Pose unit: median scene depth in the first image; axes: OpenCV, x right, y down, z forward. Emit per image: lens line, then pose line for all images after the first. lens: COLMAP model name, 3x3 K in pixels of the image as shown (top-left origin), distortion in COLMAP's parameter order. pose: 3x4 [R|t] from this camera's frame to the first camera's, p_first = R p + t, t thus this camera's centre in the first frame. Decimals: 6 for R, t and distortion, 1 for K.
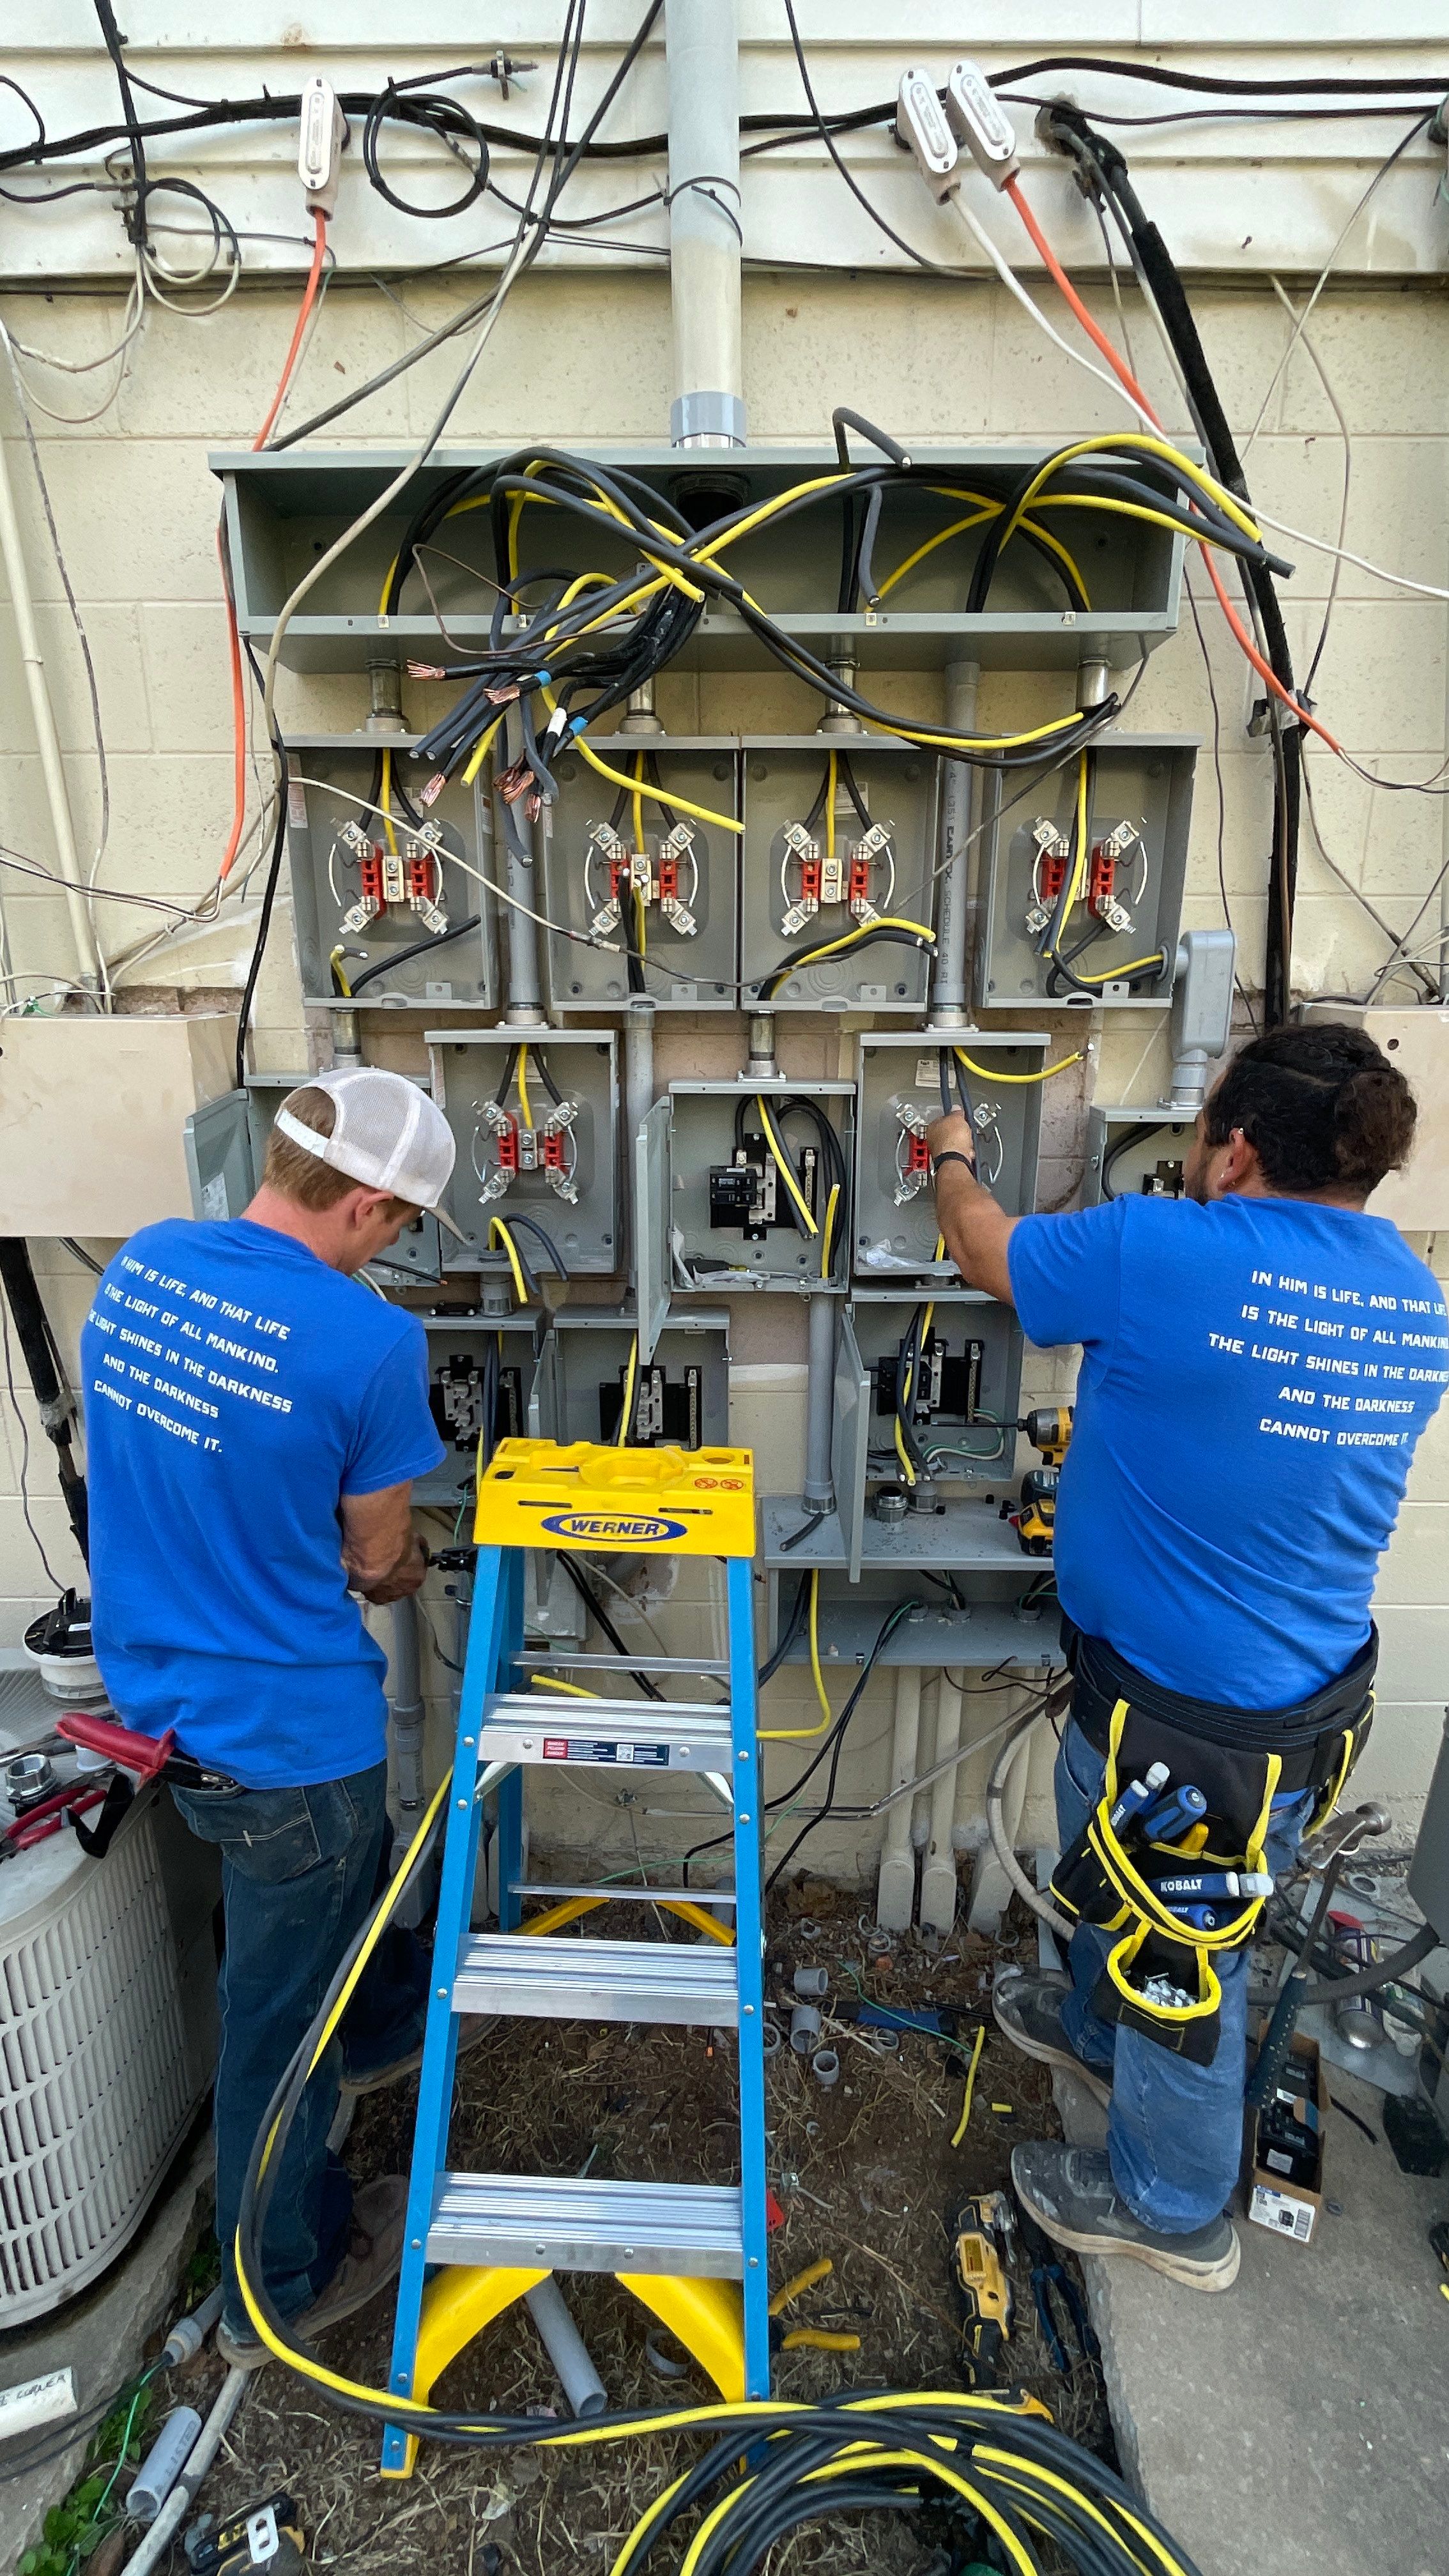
lens RADIAL K [[1190.6, 0, 731.1], [0, 1190.6, 1314.3], [0, 0, 1]] dist [-0.001144, -0.000379]
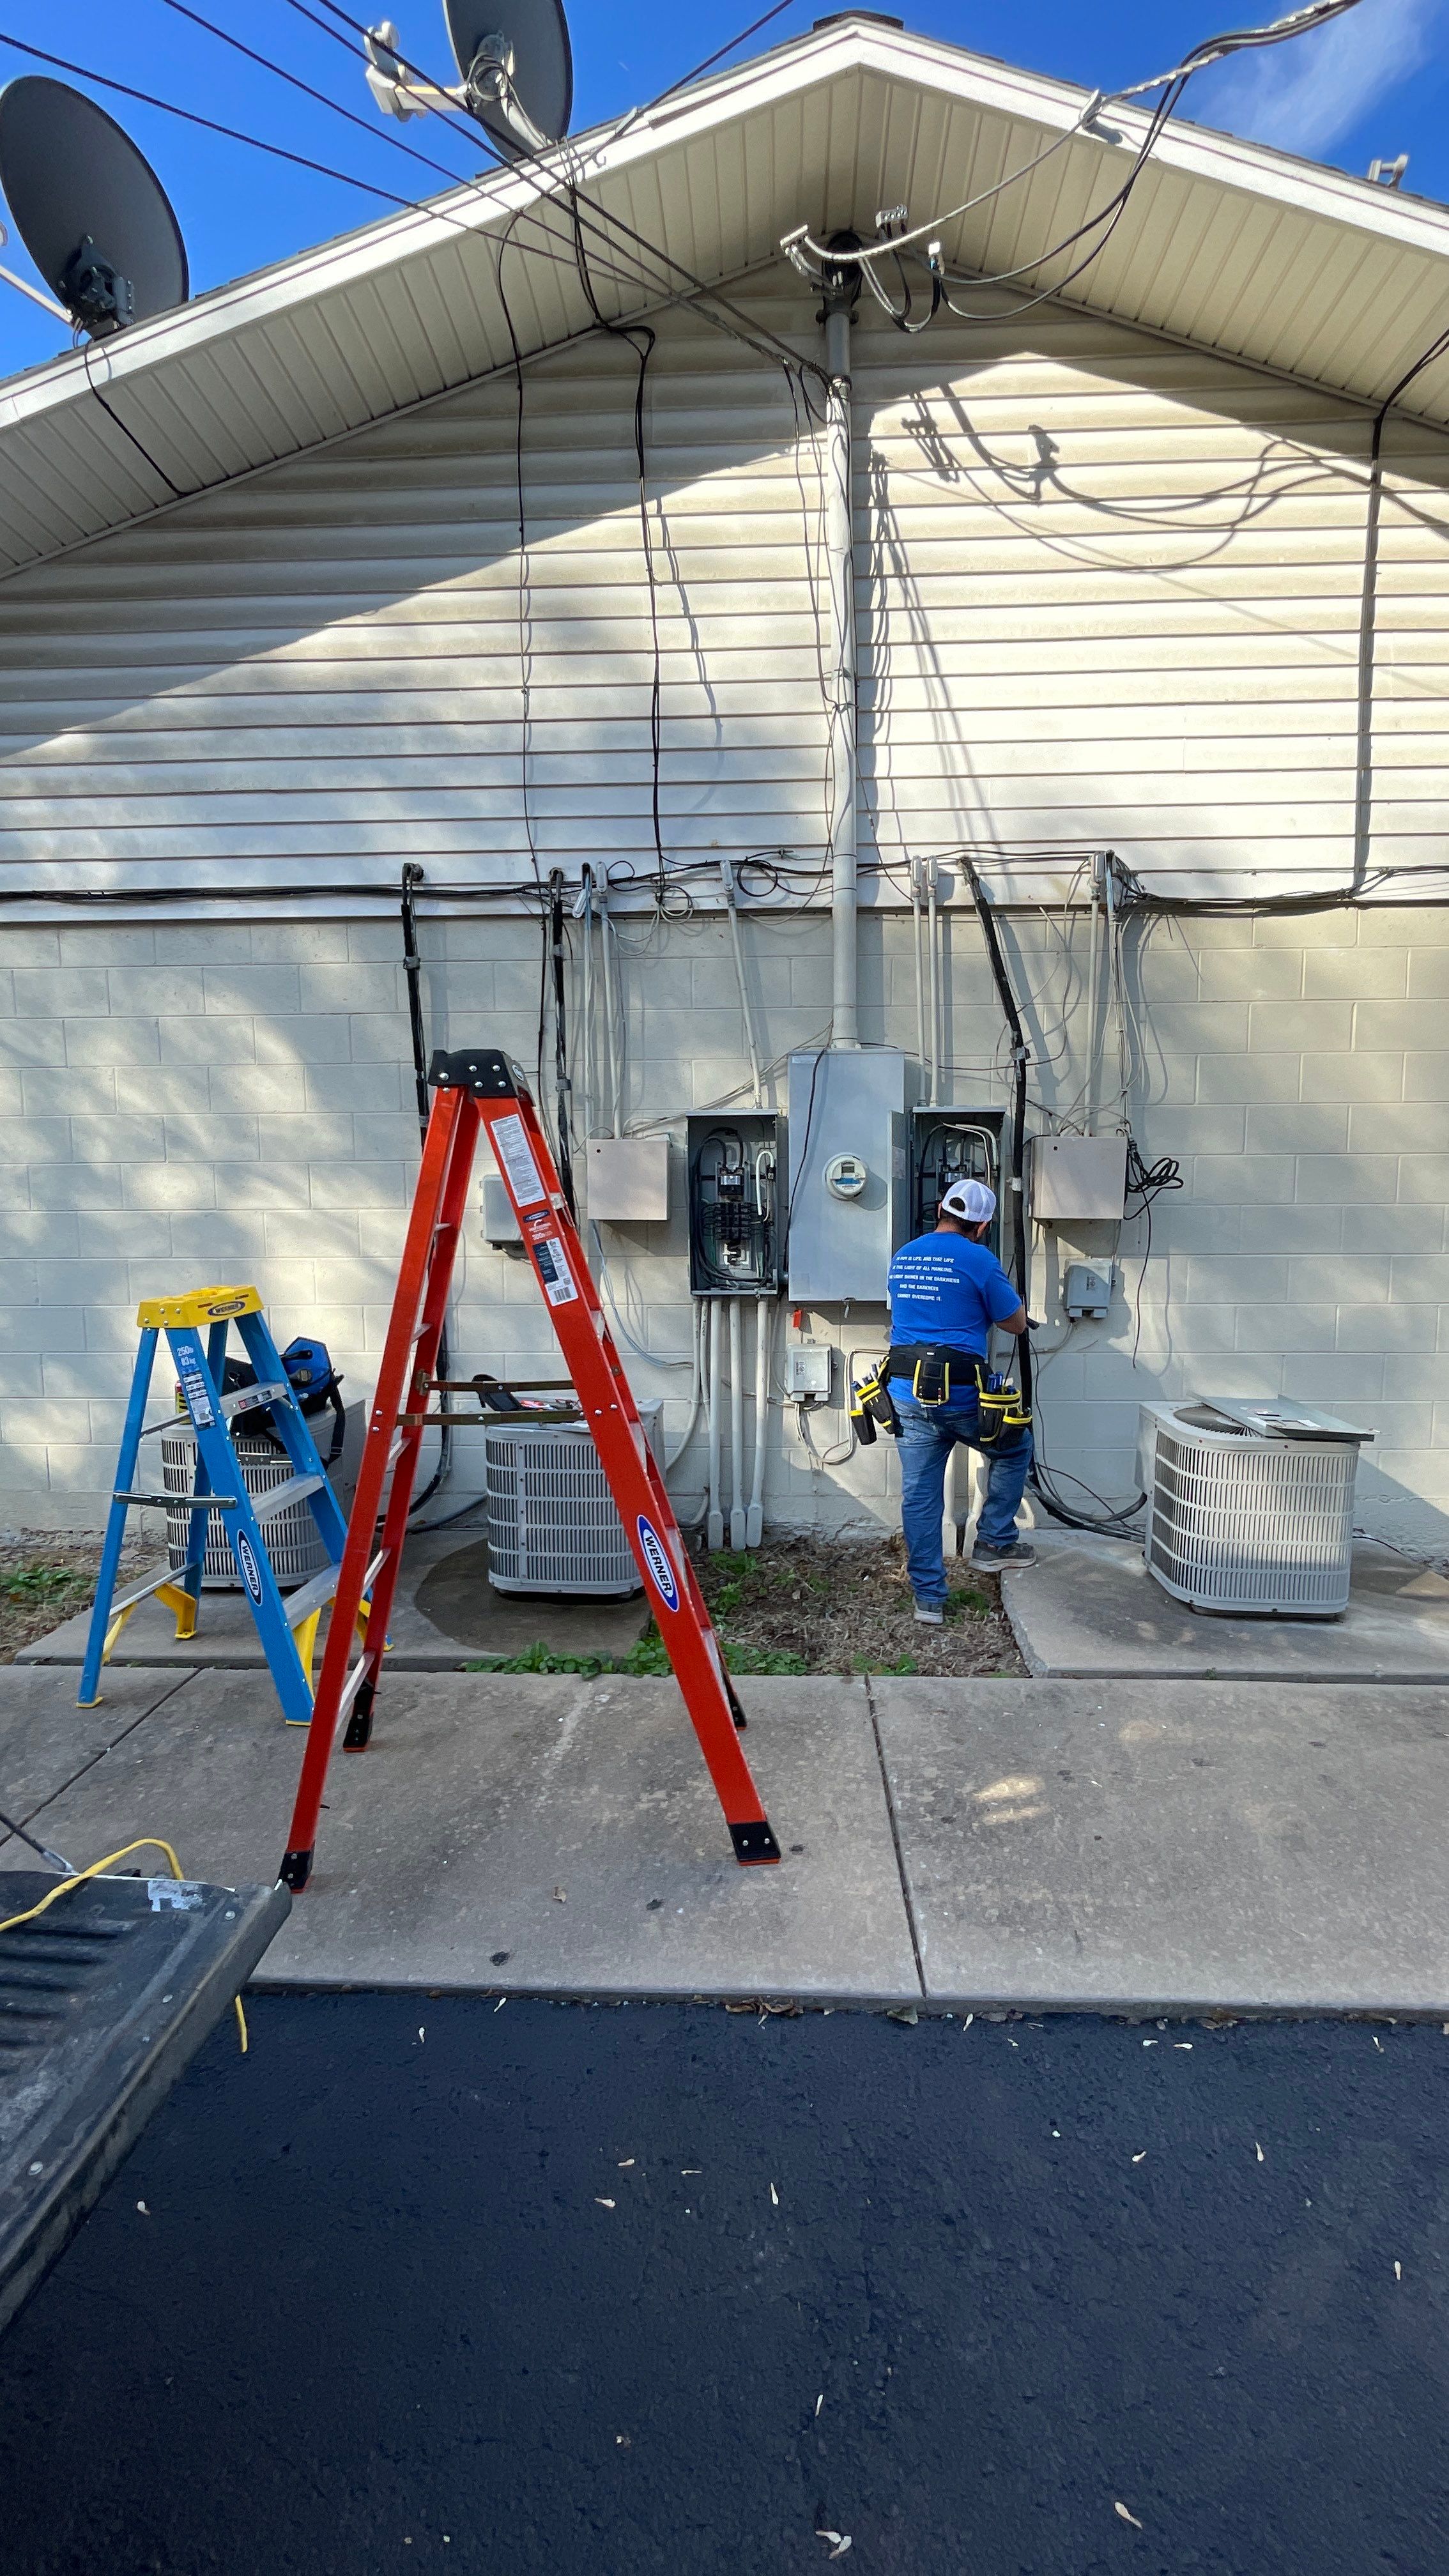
lens RADIAL K [[1066.0, 0, 724.5], [0, 1066.0, 1288.0], [0, 0, 1]] dist [0.002123, 0.000143]
pose [[0.999118, 0.000930, -0.041989, -0.212740], [-0.008539, 0.983374, -0.181394, 0.535262], [0.041122, 0.181592, 0.982514, -1.434523]]
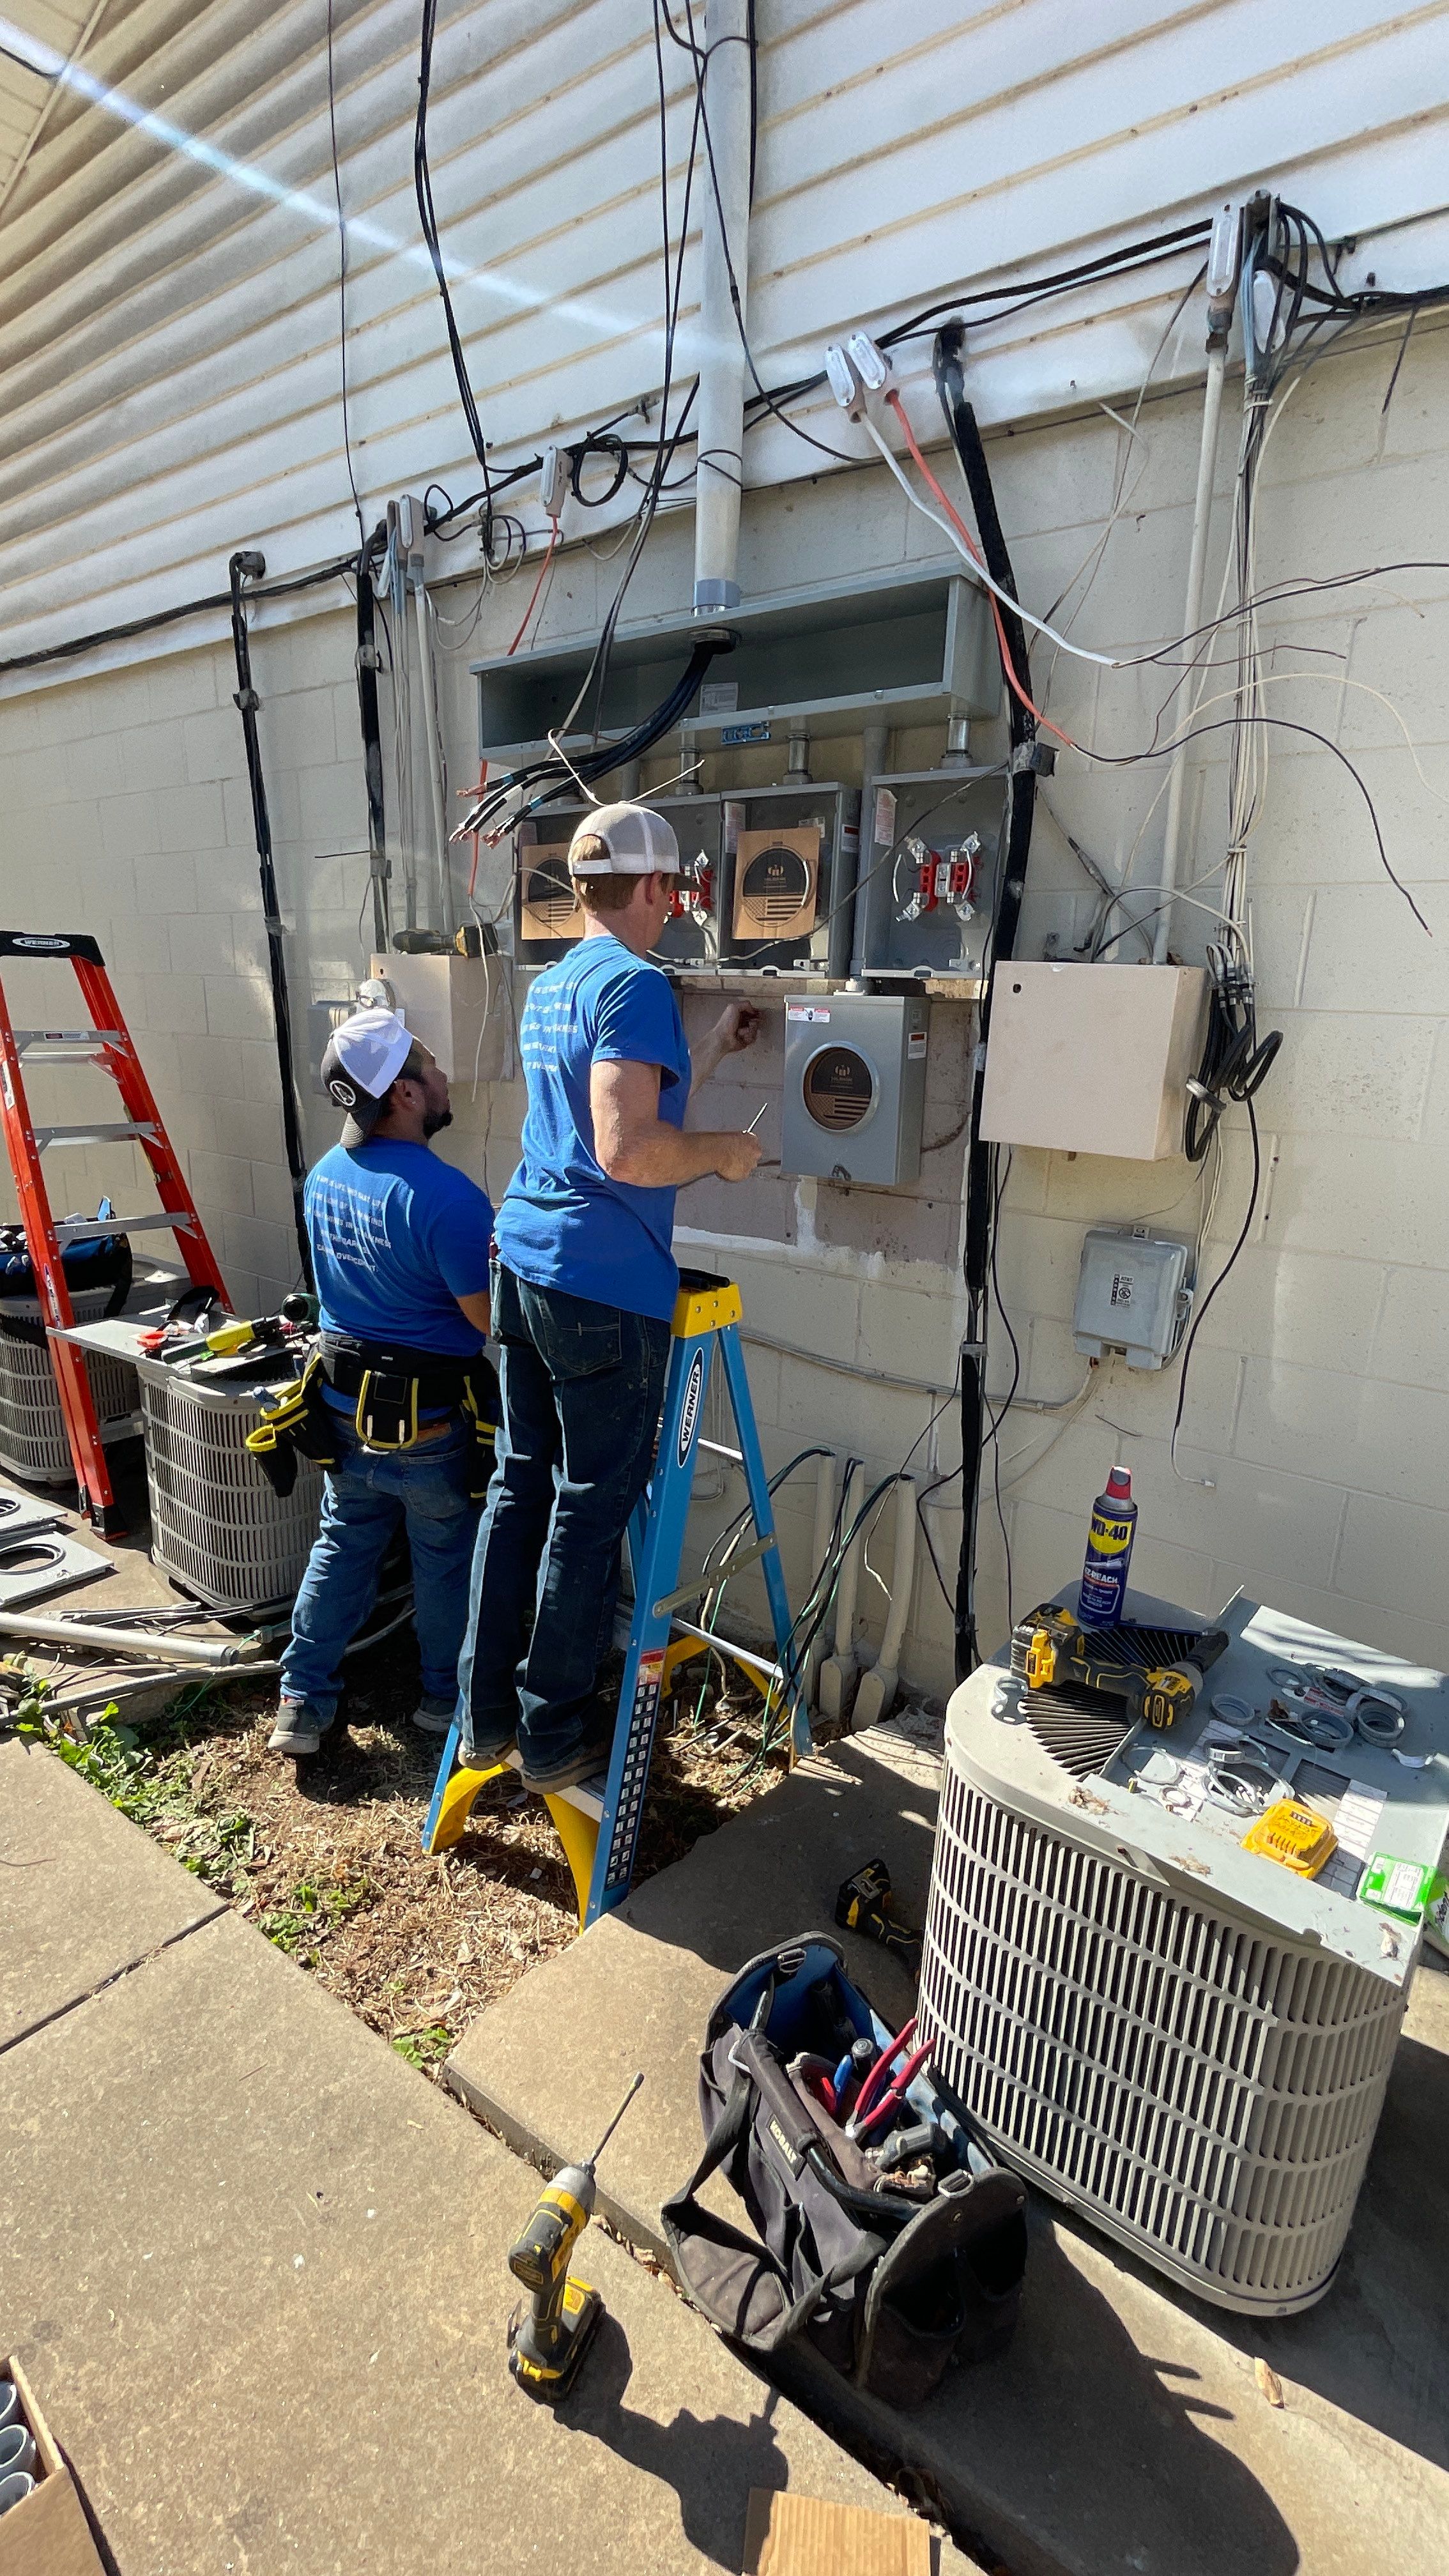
lens RADIAL K [[1190.6, 0, 731.1], [0, 1190.6, 1314.3], [0, 0, 1]] dist [-0.001144, -0.000379]
pose [[0.796709, 0.178302, -0.577462, 1.024183], [-0.206239, 0.978344, 0.017539, 0.125906], [0.568084, 0.105122, 0.816229, -0.141800]]
